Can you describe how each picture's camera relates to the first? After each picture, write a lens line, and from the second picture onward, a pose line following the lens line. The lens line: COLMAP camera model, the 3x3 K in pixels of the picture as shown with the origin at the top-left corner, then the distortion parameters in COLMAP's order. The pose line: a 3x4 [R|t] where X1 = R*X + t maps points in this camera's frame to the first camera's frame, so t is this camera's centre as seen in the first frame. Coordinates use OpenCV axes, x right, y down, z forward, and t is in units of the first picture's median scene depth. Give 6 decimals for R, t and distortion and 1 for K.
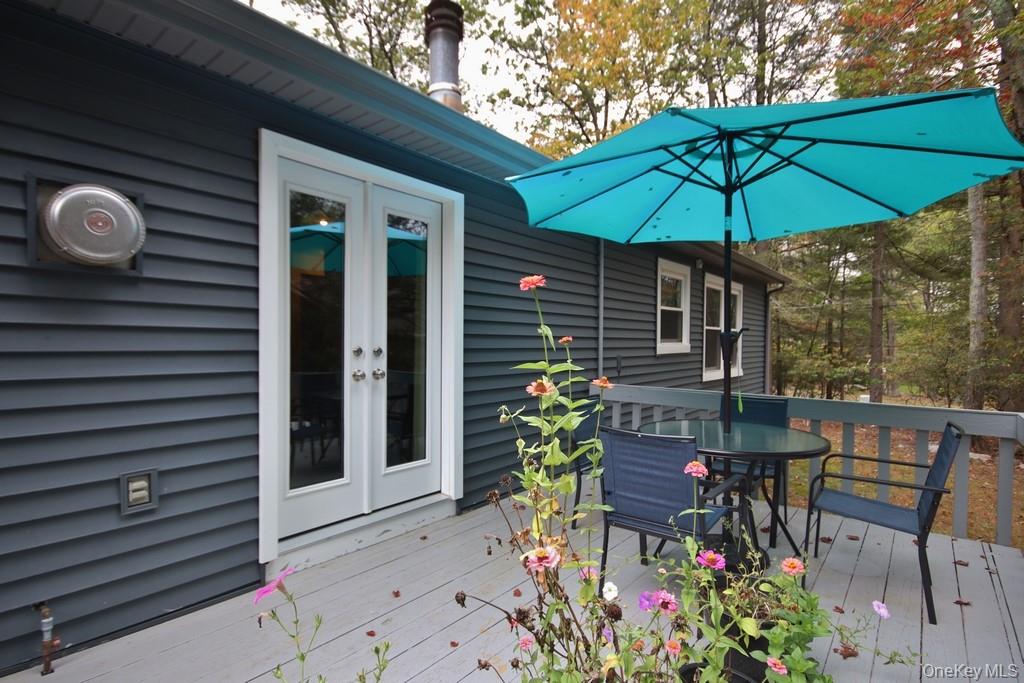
lens RADIAL K [[509.0, 0, 512.0], [0, 509.0, 341.5], [0, 0, 1]] dist [0.000220, 0.000070]
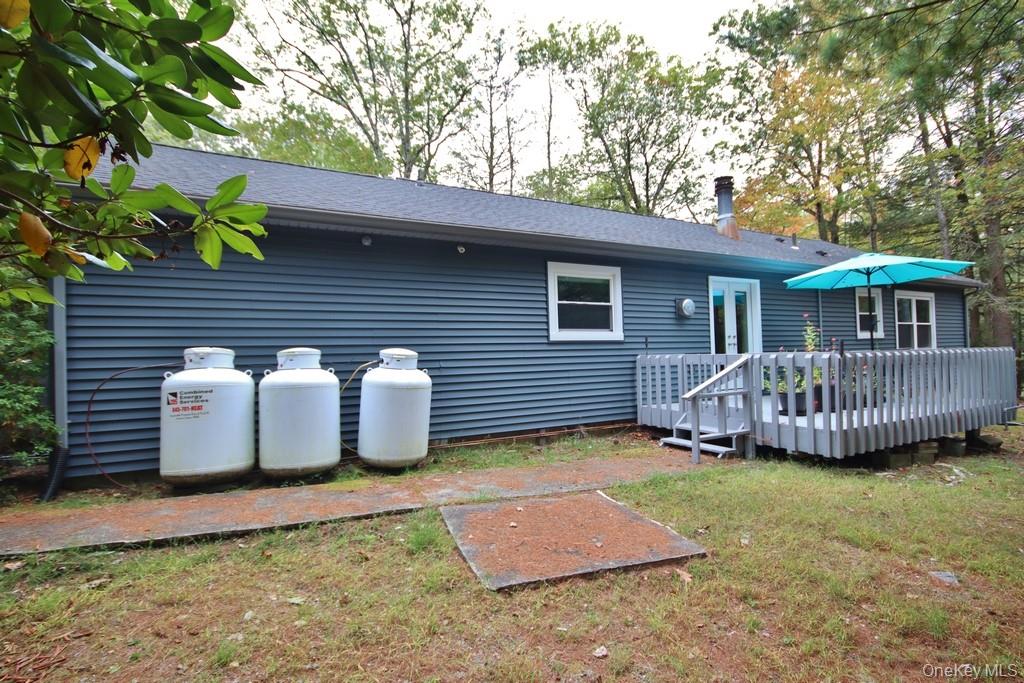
lens RADIAL K [[476.2, 0, 512.0], [0, 476.2, 341.5], [0, 0, 1]] dist [-0.000345, 0.000155]
pose [[0.916819, -0.042243, -0.397062, -0.171649], [0.031698, 0.998950, -0.033088, 0.049293], [0.398042, 0.017749, 0.917195, -1.031736]]
